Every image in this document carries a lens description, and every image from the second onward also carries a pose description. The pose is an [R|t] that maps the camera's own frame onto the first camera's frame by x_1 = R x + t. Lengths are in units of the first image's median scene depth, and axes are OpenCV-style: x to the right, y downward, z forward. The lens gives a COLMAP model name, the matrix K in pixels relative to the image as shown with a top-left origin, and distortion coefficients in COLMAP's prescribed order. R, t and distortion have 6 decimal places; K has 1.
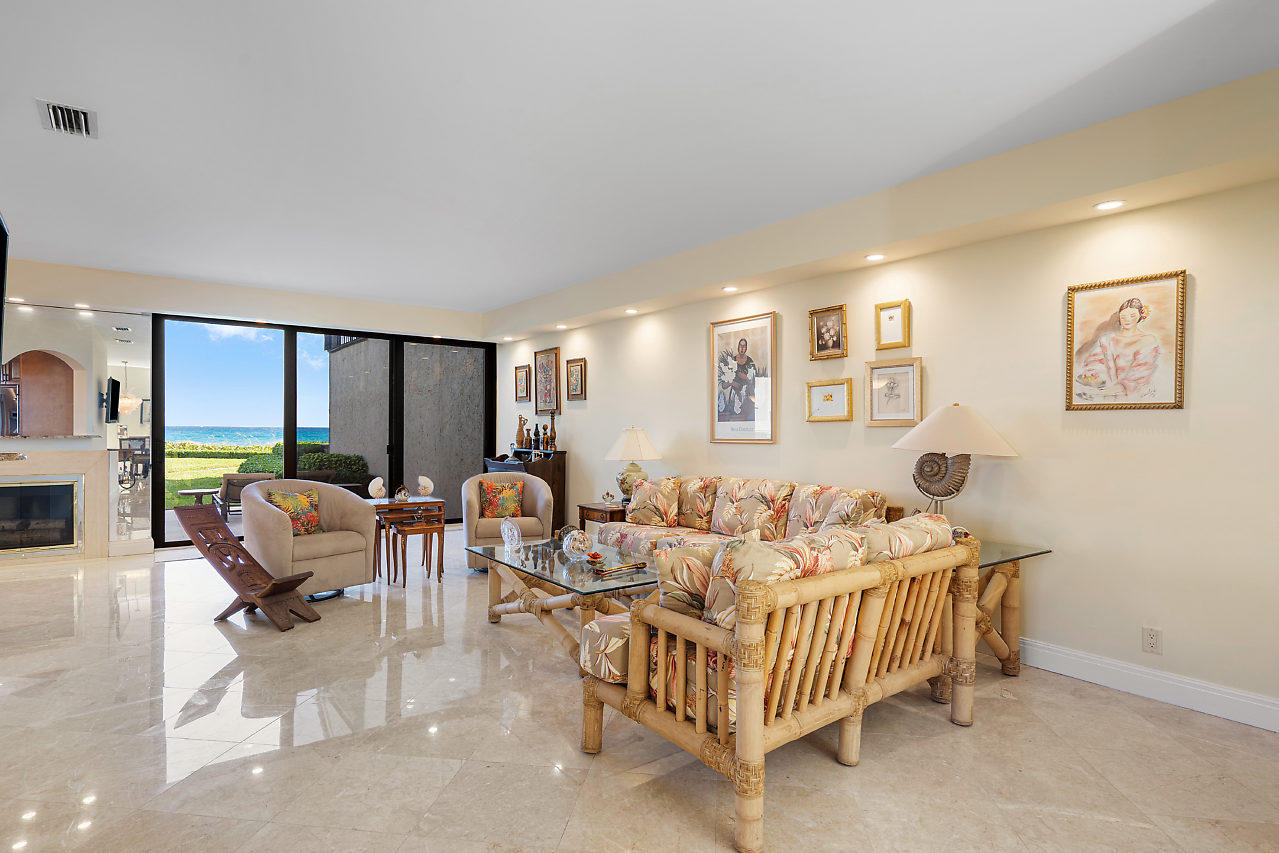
lens RADIAL K [[664.7, 0, 632.4], [0, 664.7, 426.5], [0, 0, 1]] dist [0.004257, 0.001196]
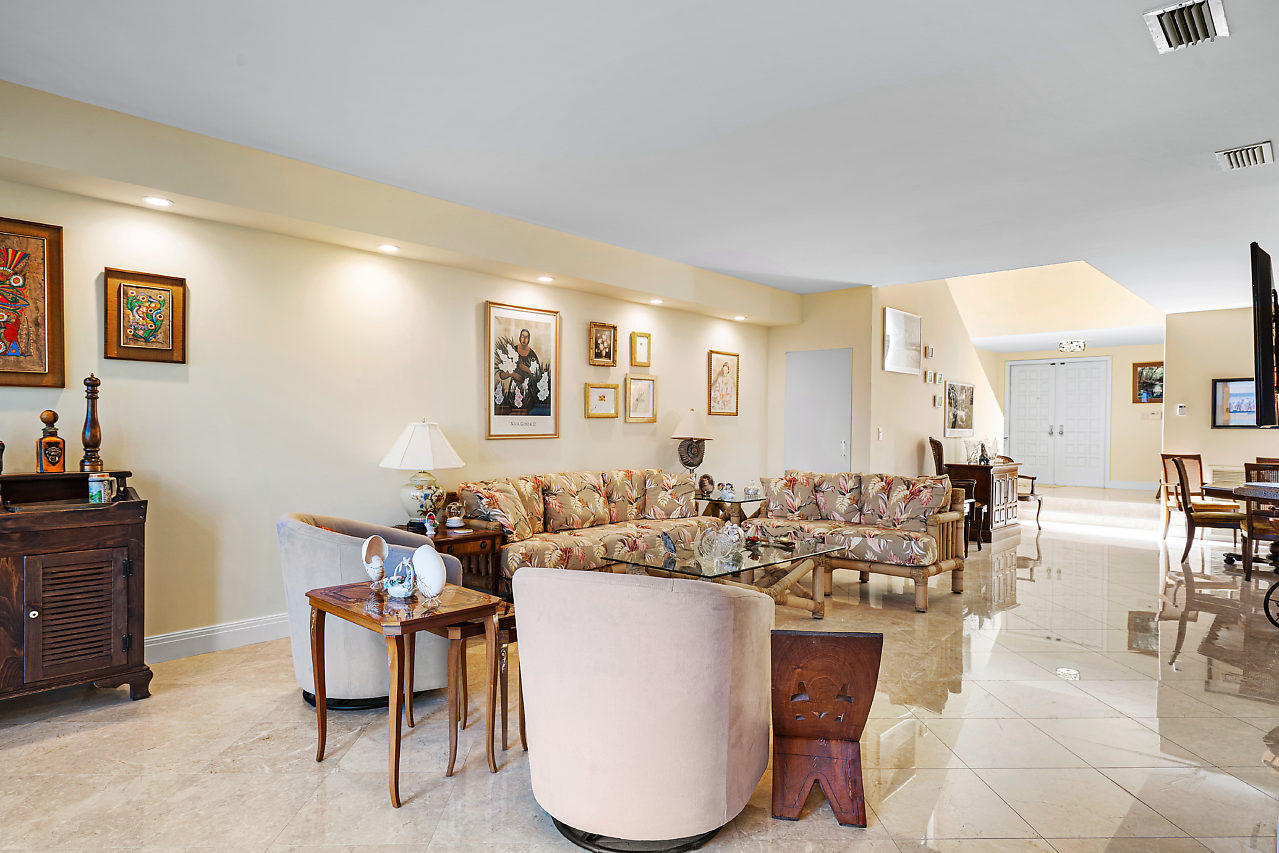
lens RADIAL K [[750.0, 0, 629.5], [0, 750.0, 447.1], [0, 0, 1]] dist [-0.001278, 0.000615]
pose [[-0.158095, -0.011915, 0.987352, -0.931678], [0.007335, 0.999885, 0.013241, 0.024159], [-0.987397, 0.009335, -0.157989, 1.034224]]
